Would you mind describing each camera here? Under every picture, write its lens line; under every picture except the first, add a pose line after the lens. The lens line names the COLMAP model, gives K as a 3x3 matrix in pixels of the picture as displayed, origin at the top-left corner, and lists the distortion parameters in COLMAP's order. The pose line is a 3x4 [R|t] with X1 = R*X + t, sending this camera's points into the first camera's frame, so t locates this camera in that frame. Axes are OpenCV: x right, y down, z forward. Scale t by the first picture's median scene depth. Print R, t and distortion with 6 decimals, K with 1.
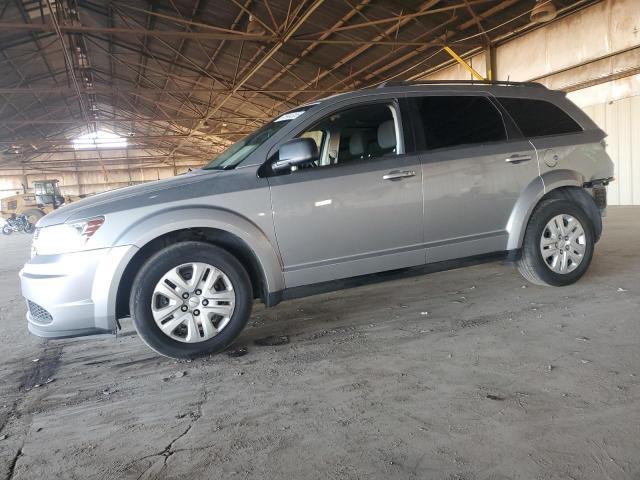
lens RADIAL K [[502.8, 0, 316.7], [0, 502.8, 241.6], [0, 0, 1]] dist [0.009181, 0.013183]
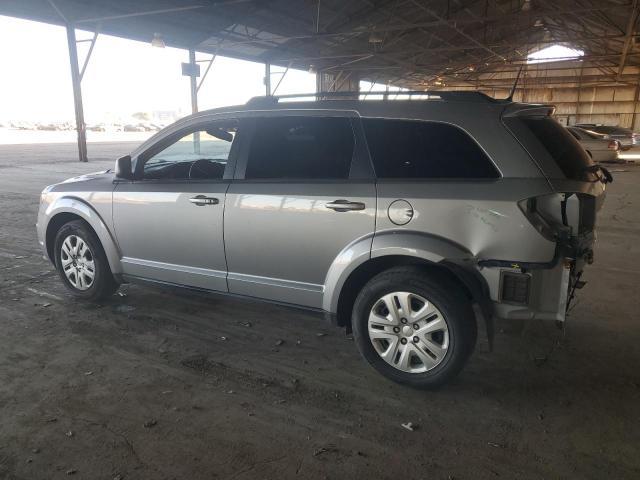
lens RADIAL K [[502.8, 0, 316.9], [0, 502.8, 233.8], [0, 0, 1]] dist [0.009181, 0.013183]
pose [[0.623191, 0.254658, -0.739447, 1.213575], [-0.136294, 0.966396, 0.217951, -0.361747], [0.770102, -0.035043, 0.636958, 0.603912]]
